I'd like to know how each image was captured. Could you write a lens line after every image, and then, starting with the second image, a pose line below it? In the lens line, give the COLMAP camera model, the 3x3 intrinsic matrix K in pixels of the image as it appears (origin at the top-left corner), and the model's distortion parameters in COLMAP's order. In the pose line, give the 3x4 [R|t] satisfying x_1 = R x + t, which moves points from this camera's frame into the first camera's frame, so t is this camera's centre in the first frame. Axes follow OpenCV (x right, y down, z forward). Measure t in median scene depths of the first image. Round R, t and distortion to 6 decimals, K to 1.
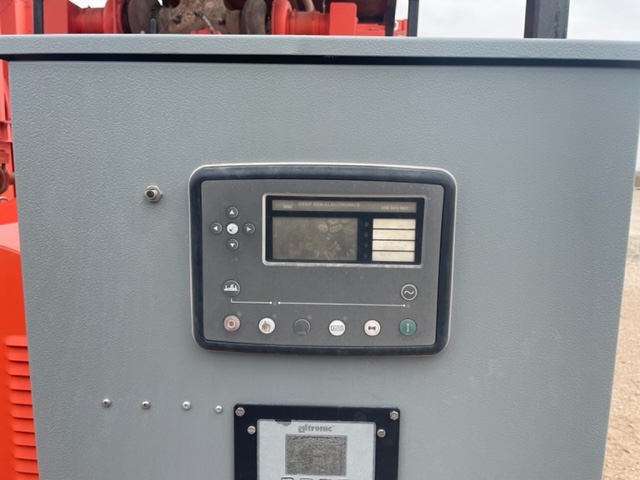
lens RADIAL K [[486.6, 0, 329.5], [0, 486.6, 245.6], [0, 0, 1]] dist [0.080427, -0.107934]
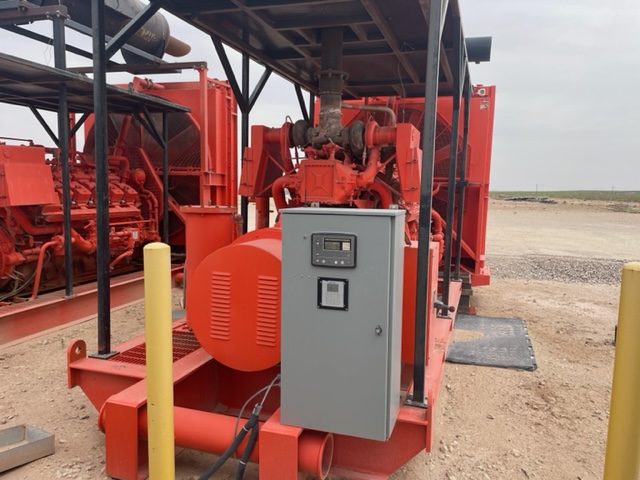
lens RADIAL K [[486.6, 0, 321.5], [0, 486.6, 241.4], [0, 0, 1]] dist [0.080427, -0.107934]
pose [[0.958167, 0.025415, -0.285080, 1.380047], [-0.039508, 0.998259, -0.043793, 0.178543], [0.283471, 0.053224, 0.957503, -4.179914]]
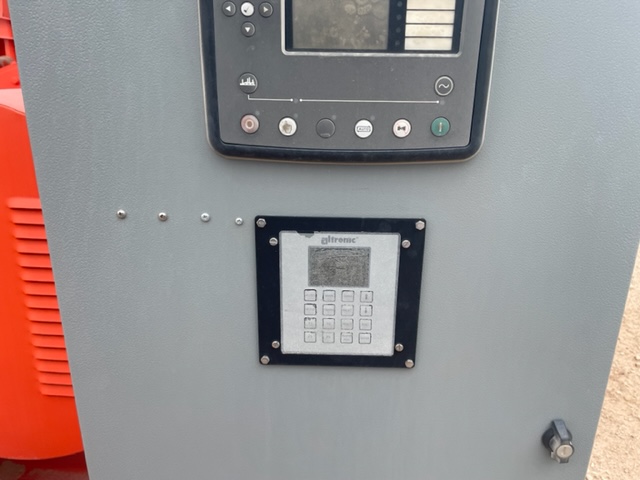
lens RADIAL K [[486.6, 0, 332.4], [0, 486.6, 244.1], [0, 0, 1]] dist [0.080427, -0.107934]
pose [[0.999984, -0.000174, 0.005659, -0.049031], [-0.000849, 0.983597, 0.180380, 0.215652], [-0.005597, -0.180382, 0.983581, 0.046136]]
